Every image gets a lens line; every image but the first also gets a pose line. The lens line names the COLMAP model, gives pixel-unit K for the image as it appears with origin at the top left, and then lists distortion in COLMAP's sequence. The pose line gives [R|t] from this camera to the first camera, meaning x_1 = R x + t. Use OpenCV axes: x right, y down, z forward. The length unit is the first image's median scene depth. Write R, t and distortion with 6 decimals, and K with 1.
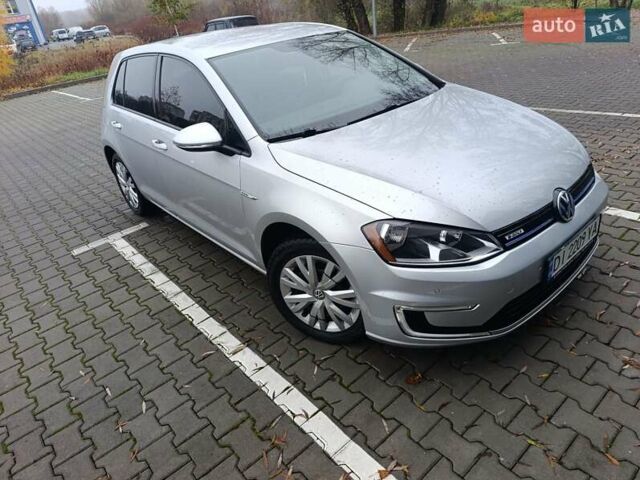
lens RADIAL K [[428.8, 0, 320.0], [0, 428.8, 240.0], [0, 0, 1]] dist [0.040902, -0.040917]
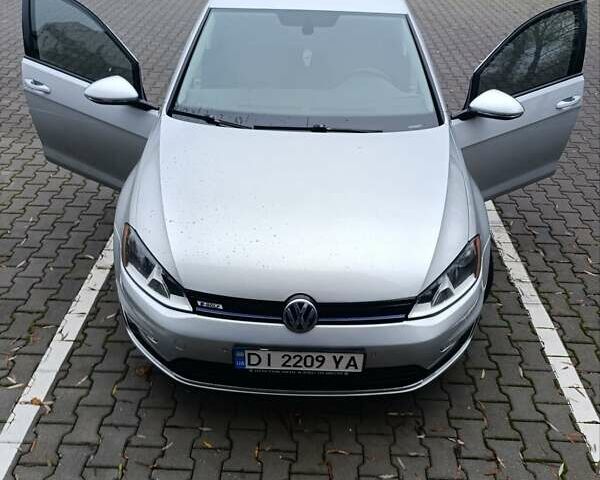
lens RADIAL K [[537.8, 0, 307.4], [0, 537.8, 239.6], [0, 0, 1]] dist [0.084074, -0.133893]
pose [[0.737466, 0.505574, -0.447816, 1.018687], [-0.434662, 0.862773, 0.258247, -0.520353], [0.516927, 0.004201, 0.856019, 0.050064]]
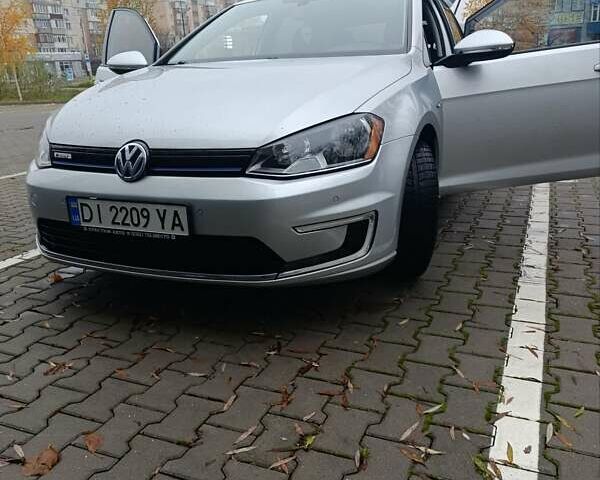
lens RADIAL K [[537.8, 0, 307.4], [0, 537.8, 239.6], [0, 0, 1]] dist [0.084074, -0.133893]
pose [[0.447221, 0.369695, -0.814444, 1.631436], [-0.449831, 0.880007, 0.152449, -0.259290], [0.773076, 0.298184, 0.559857, 0.742395]]
